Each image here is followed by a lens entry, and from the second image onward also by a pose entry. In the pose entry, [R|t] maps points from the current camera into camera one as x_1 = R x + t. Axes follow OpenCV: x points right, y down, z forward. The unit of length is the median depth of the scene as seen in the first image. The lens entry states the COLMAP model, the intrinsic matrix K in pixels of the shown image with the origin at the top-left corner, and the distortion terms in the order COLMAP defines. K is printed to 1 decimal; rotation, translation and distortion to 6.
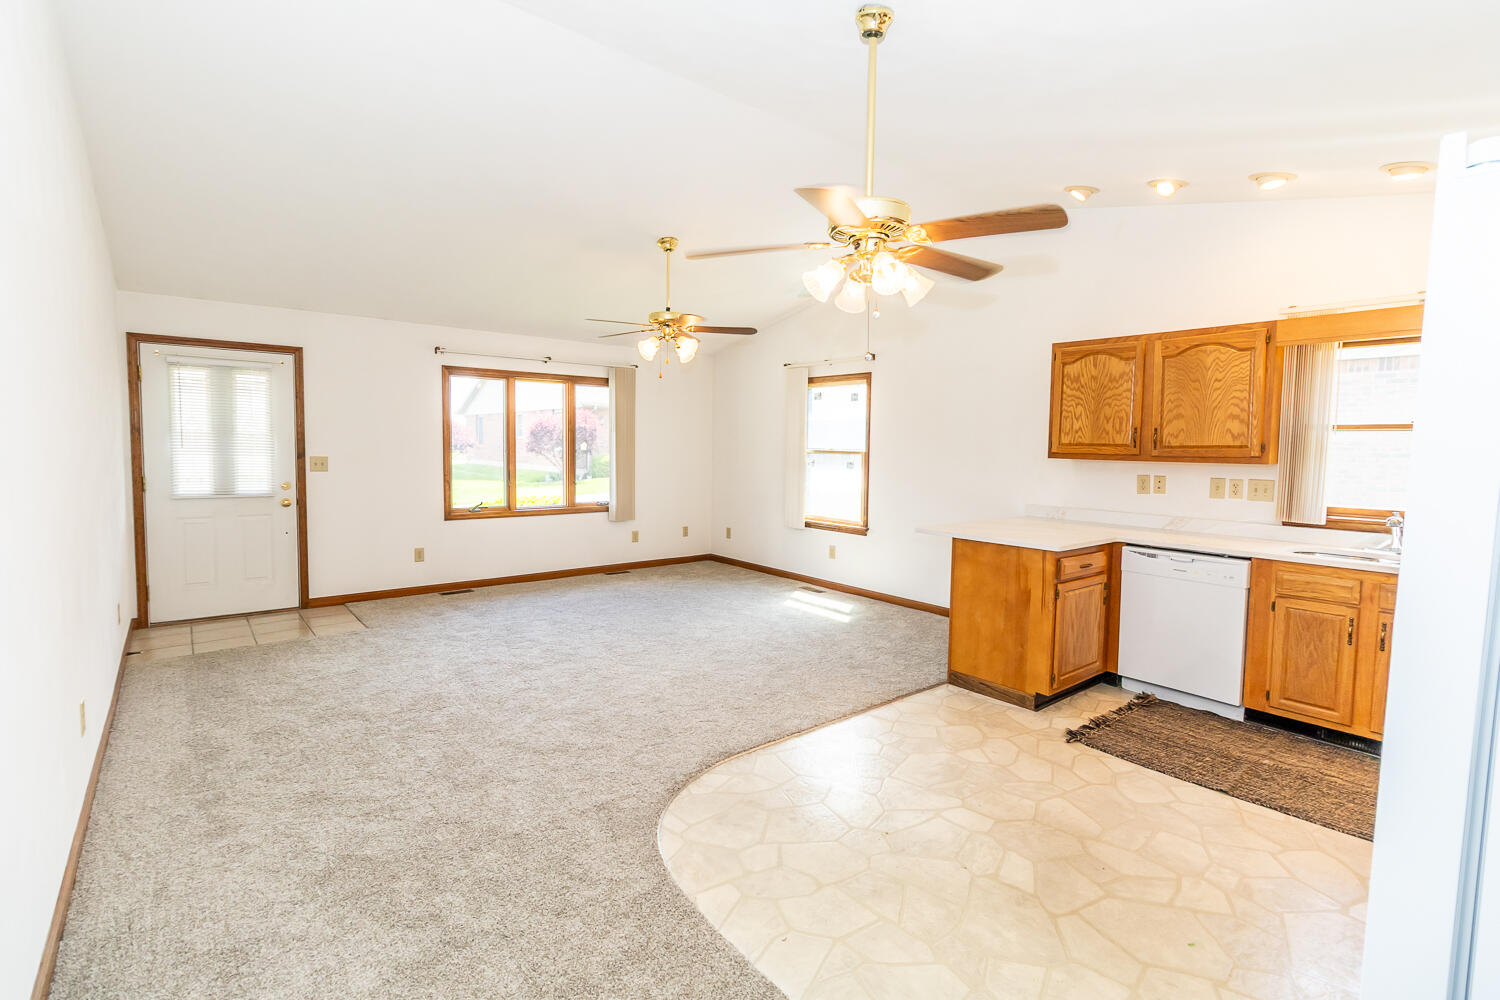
lens RADIAL K [[688.4, 0, 755.9], [0, 688.4, 486.4], [0, 0, 1]] dist [-0.002118, 0.000588]
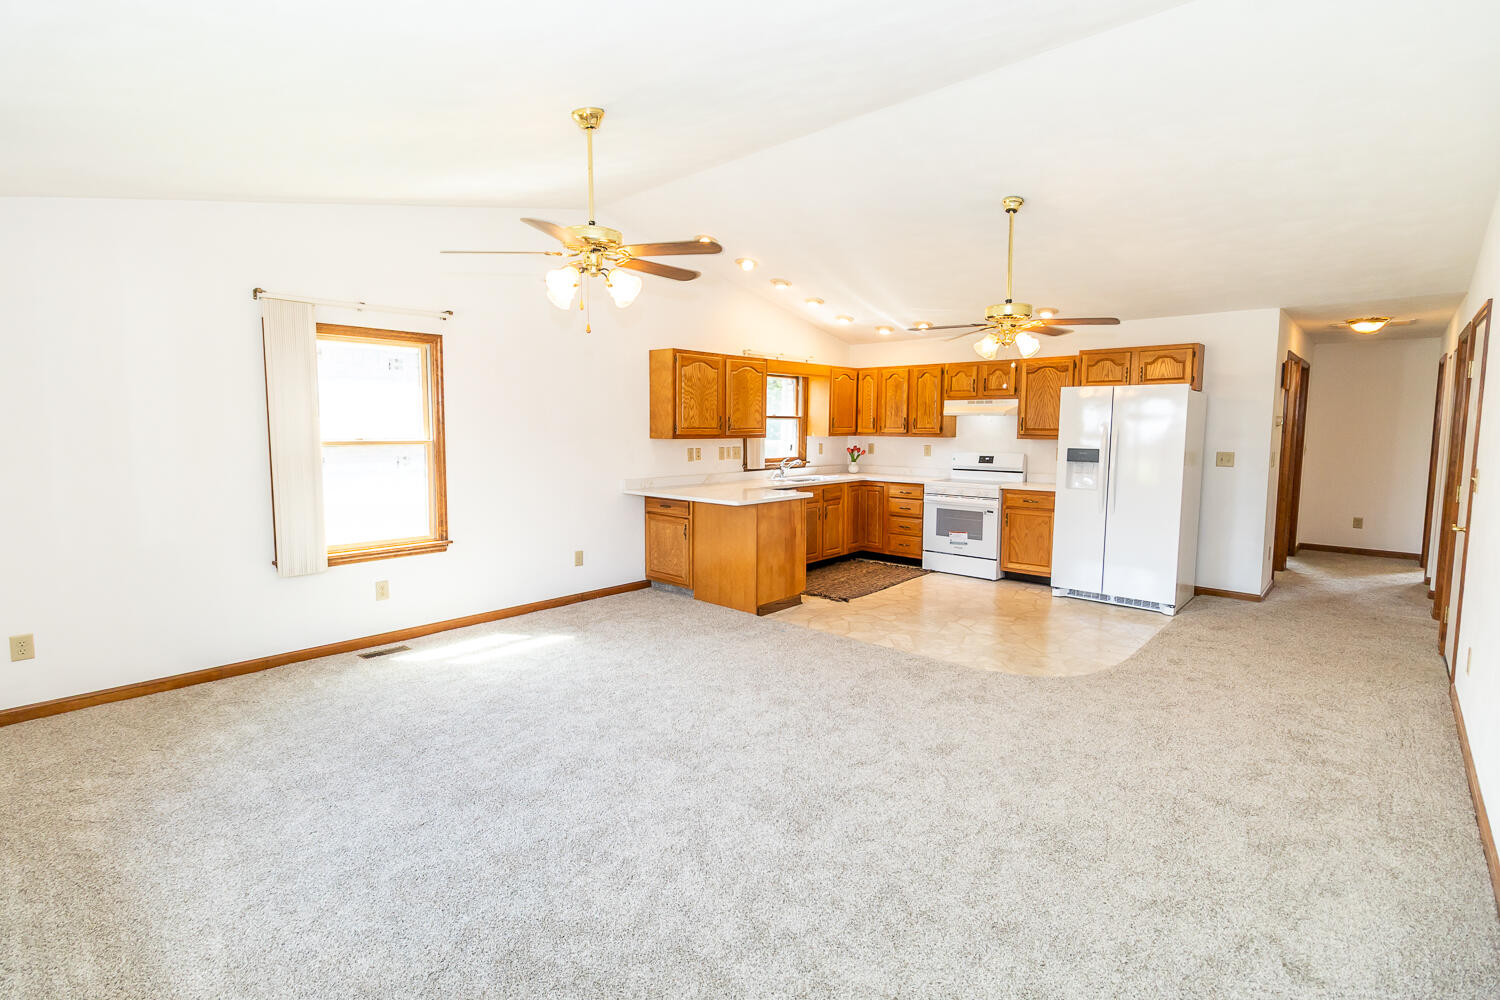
lens RADIAL K [[688.4, 0, 737.1], [0, 688.4, 488.0], [0, 0, 1]] dist [-0.002118, 0.000588]
pose [[-0.123503, -0.105323, 0.986739, -0.883324], [0.056304, 0.992006, 0.112932, -0.091679], [-0.990746, 0.069505, -0.116585, 1.079776]]
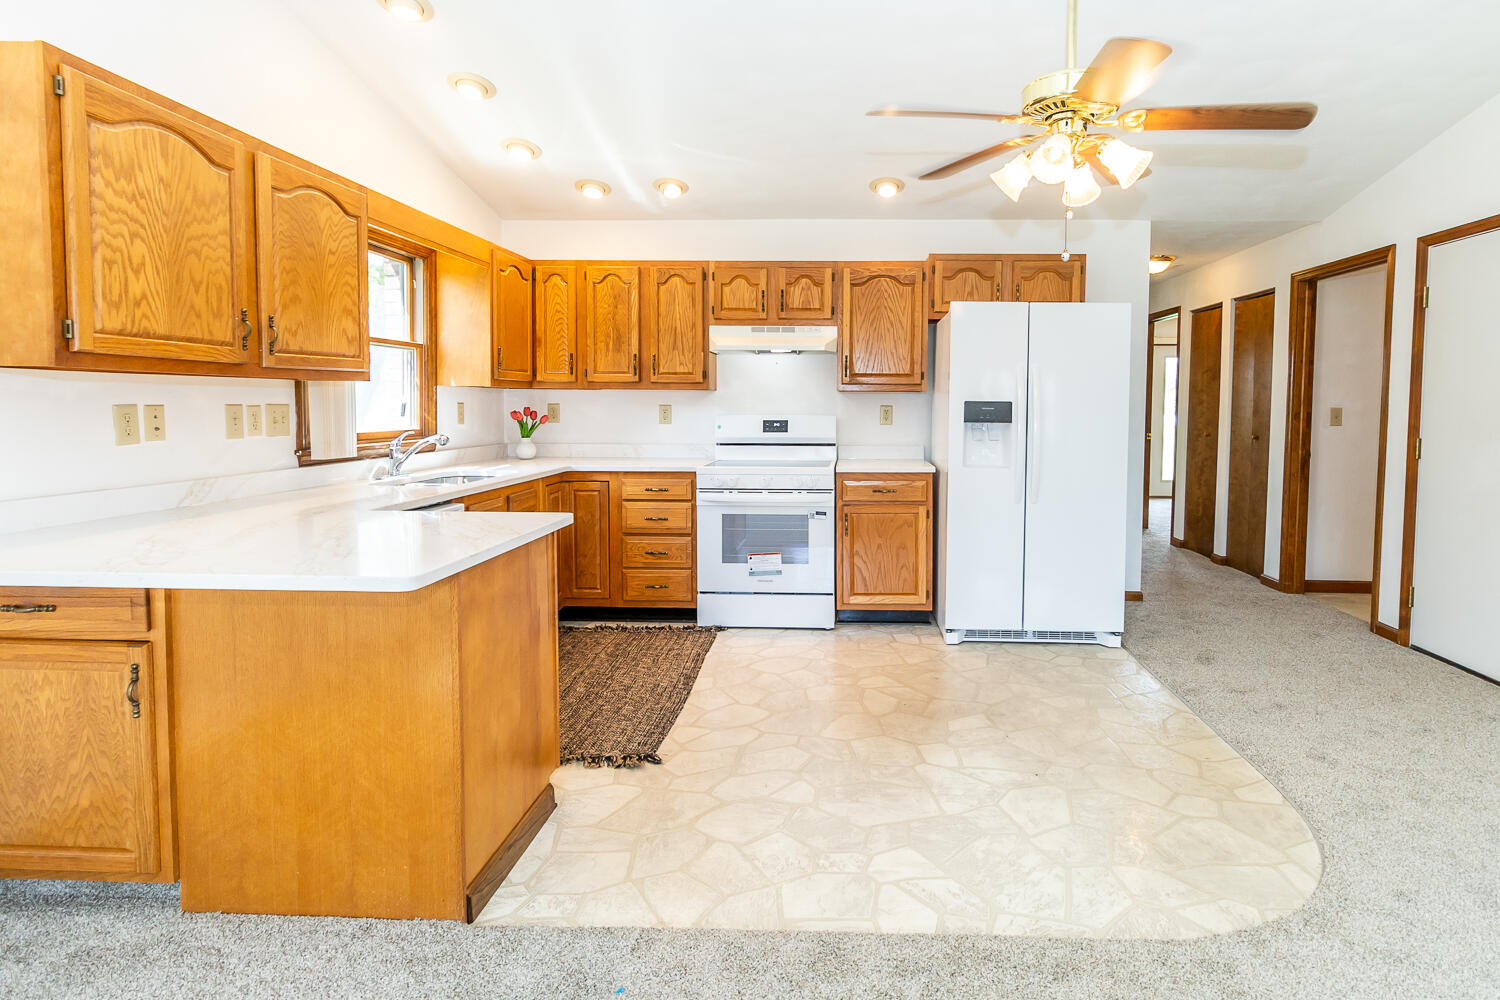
lens RADIAL K [[773.5, 0, 825.8], [0, 773.5, 441.7], [0, 0, 1]] dist [-0.001595, 0.000891]
pose [[-0.746548, -0.053430, 0.663183, -0.150617], [0.022959, 0.994108, 0.105937, -0.036535], [-0.664936, 0.094314, -0.740922, 1.078890]]
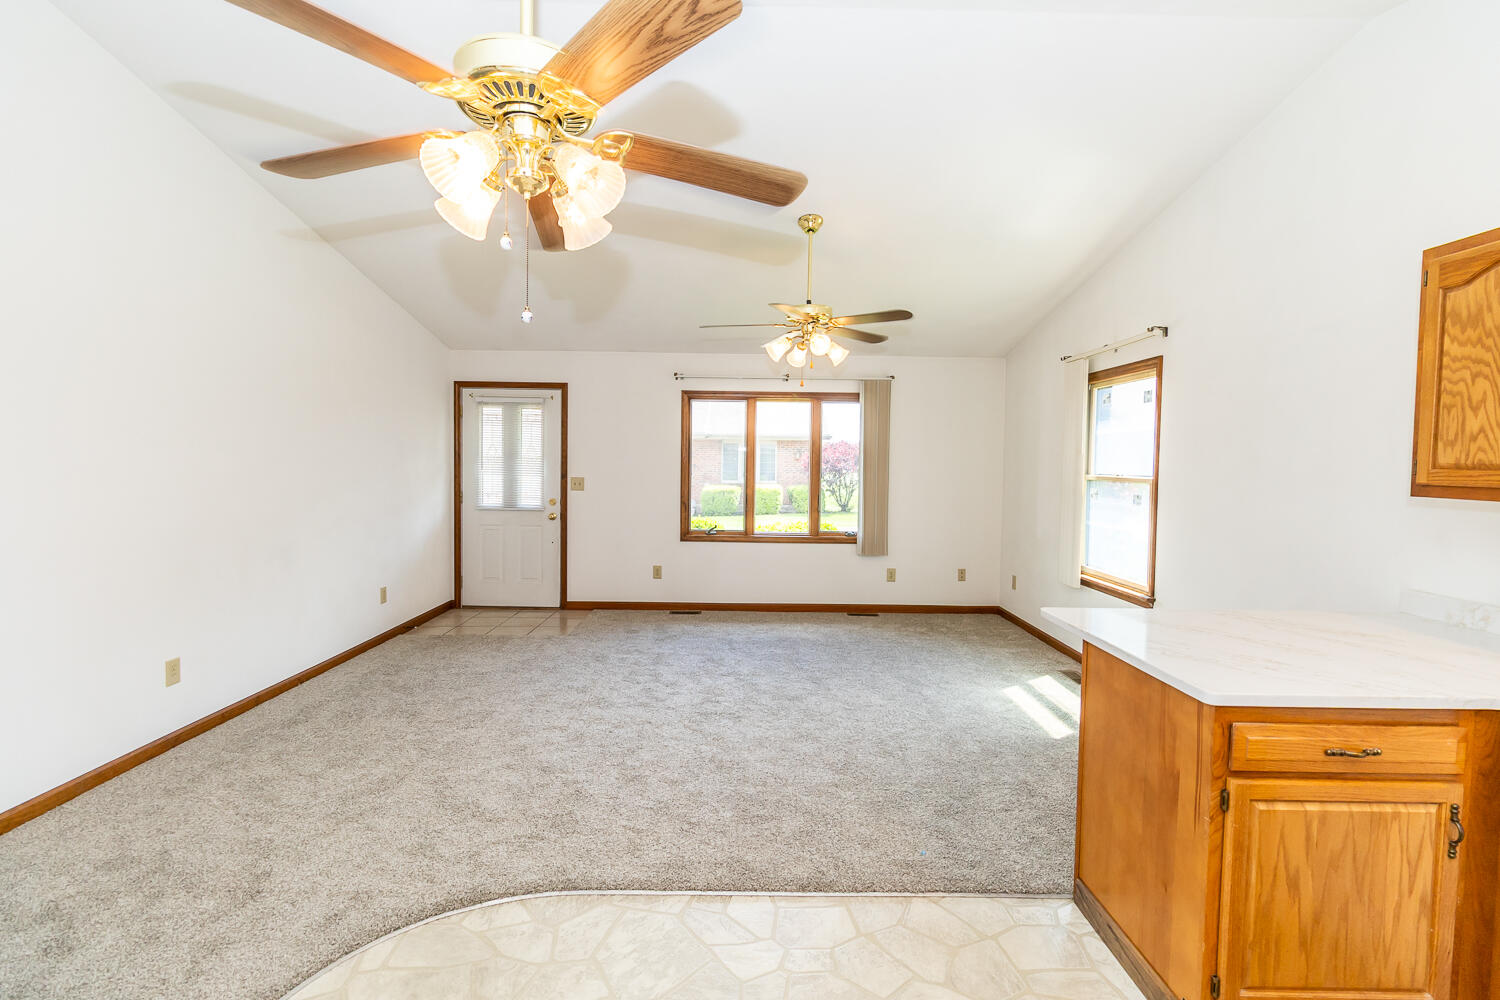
lens RADIAL K [[688.4, 0, 752.7], [0, 688.4, 492.6], [0, 0, 1]] dist [-0.002118, 0.000588]
pose [[0.777144, 0.024361, -0.628851, 0.385929], [-0.041936, 0.999034, -0.013124, -0.019151], [0.627923, 0.036571, 0.777415, 0.368952]]
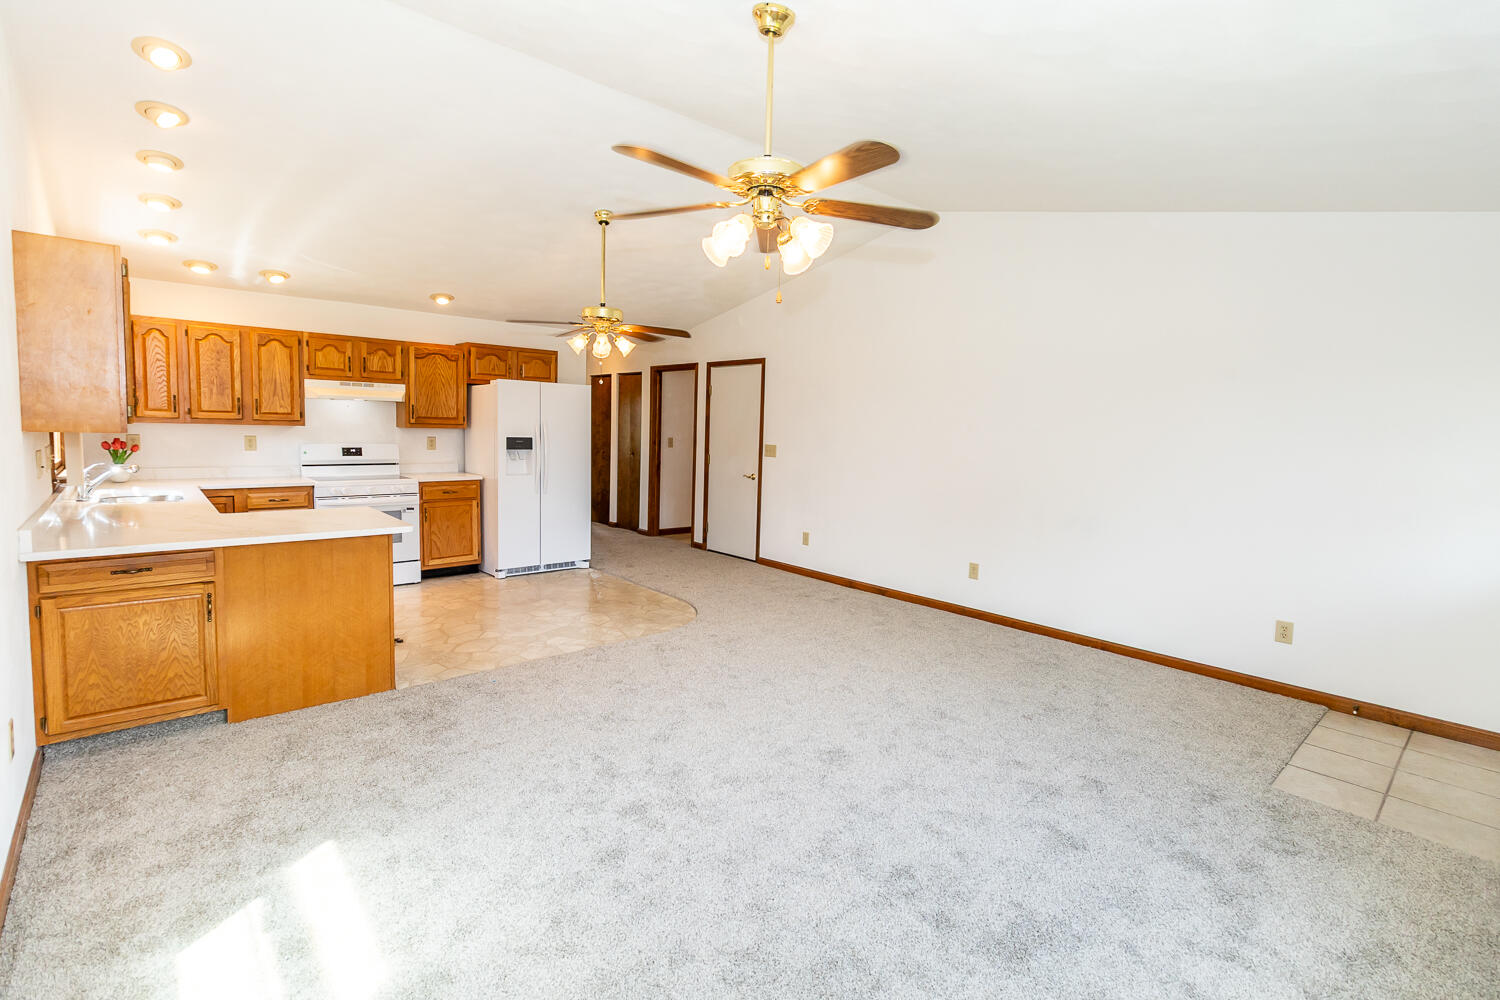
lens RADIAL K [[688.4, 0, 742.2], [0, 688.4, 490.0], [0, 0, 1]] dist [-0.002118, 0.000588]
pose [[-0.998995, -0.040323, -0.019549, -0.124314], [-0.042853, 0.987205, 0.153589, -0.112237], [0.013106, 0.154273, -0.987941, 1.688490]]
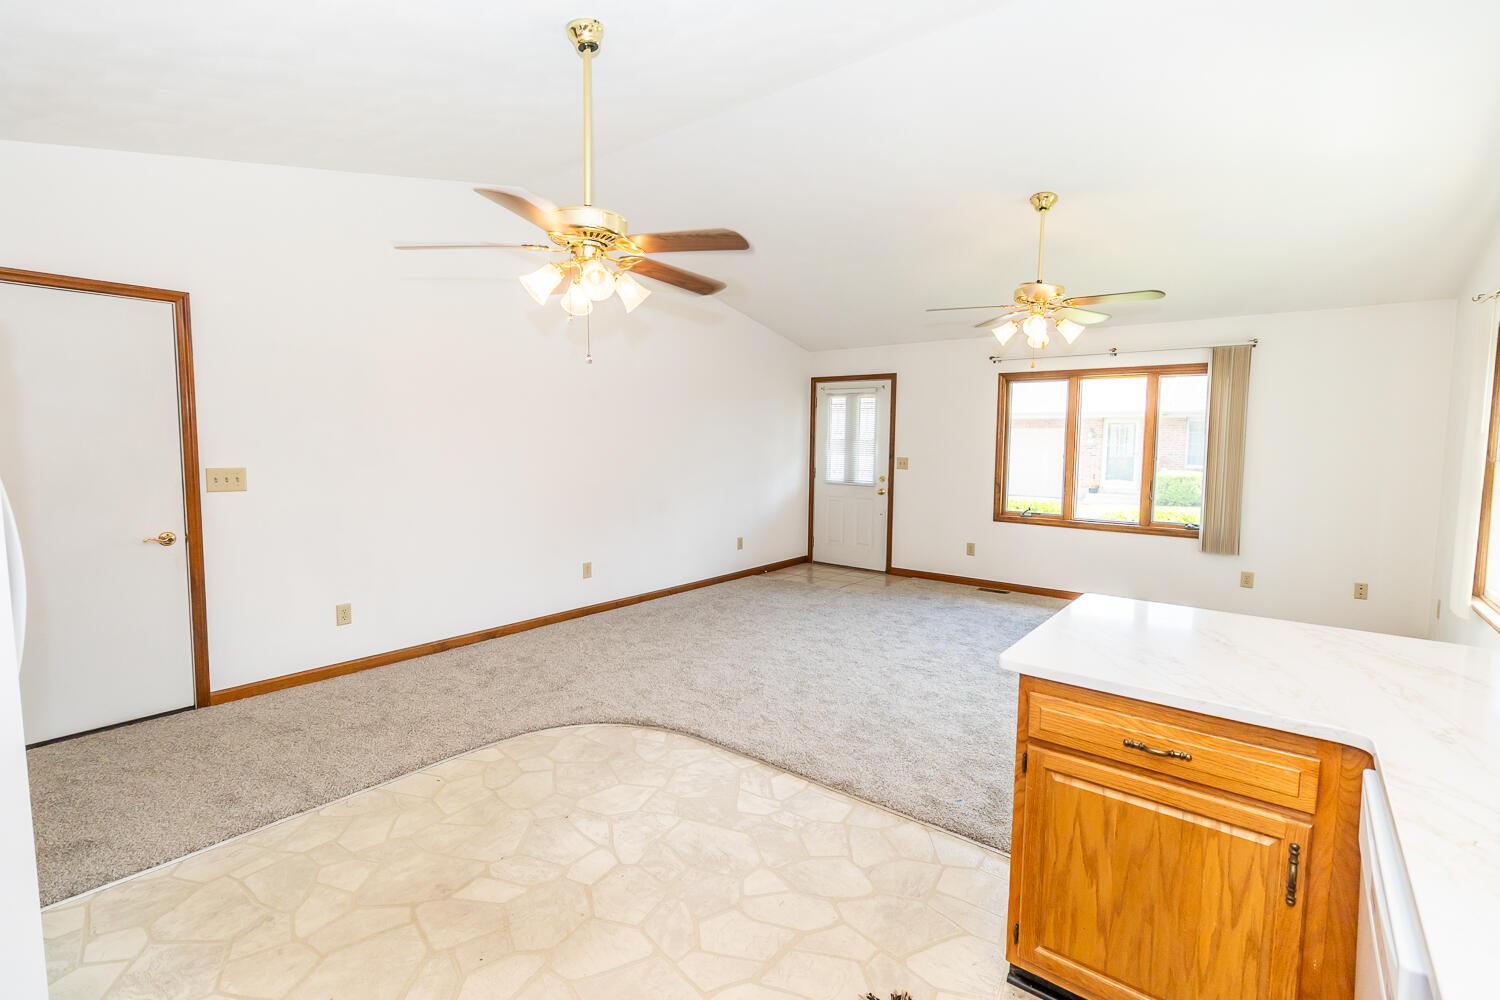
lens RADIAL K [[688.4, 0, 750.4], [0, 688.4, 491.1], [0, 0, 1]] dist [-0.002118, 0.000588]
pose [[0.209146, 0.064428, -0.975760, 0.689803], [-0.068525, 0.996340, 0.051099, -0.033729], [0.975481, 0.056176, 0.212795, 0.571310]]
